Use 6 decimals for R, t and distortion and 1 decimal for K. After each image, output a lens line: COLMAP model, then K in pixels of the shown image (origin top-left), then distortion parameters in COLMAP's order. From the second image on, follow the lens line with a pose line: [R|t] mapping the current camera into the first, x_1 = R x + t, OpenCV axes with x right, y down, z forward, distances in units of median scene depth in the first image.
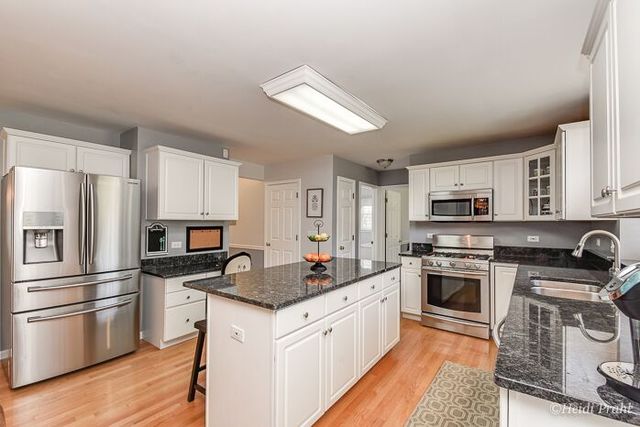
lens RADIAL K [[280.0, 0, 317.9], [0, 280.0, 221.1], [0, 0, 1]] dist [0.000861, -0.000366]
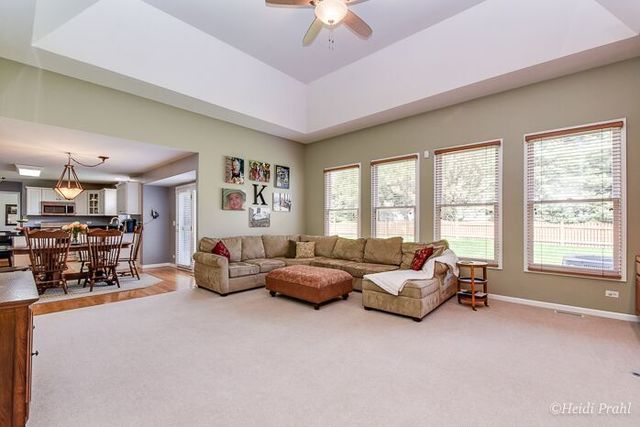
lens RADIAL K [[280.0, 0, 317.9], [0, 280.0, 221.1], [0, 0, 1]] dist [0.000861, -0.000366]
pose [[0.095050, -0.002908, 0.995468, -1.600546], [-0.004339, 0.999985, 0.003336, 0.029940], [-0.995463, -0.004637, 0.095036, -1.346421]]
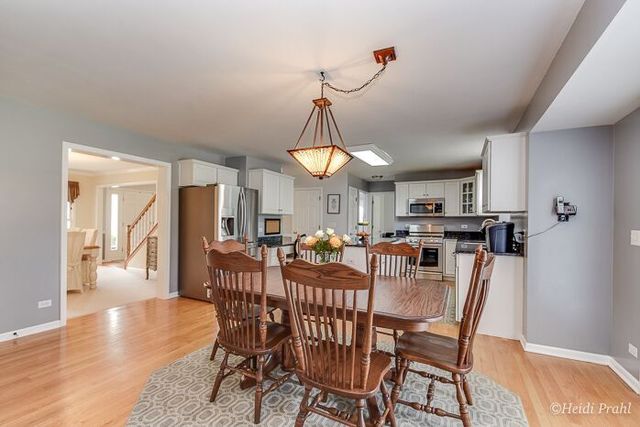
lens RADIAL K [[280.0, 0, 317.9], [0, 280.0, 221.1], [0, 0, 1]] dist [0.000861, -0.000366]
pose [[0.984918, 0.005922, 0.172922, -0.453459], [-0.007314, 0.999946, 0.007414, 0.021790], [-0.172869, -0.008567, 0.984908, -0.588131]]
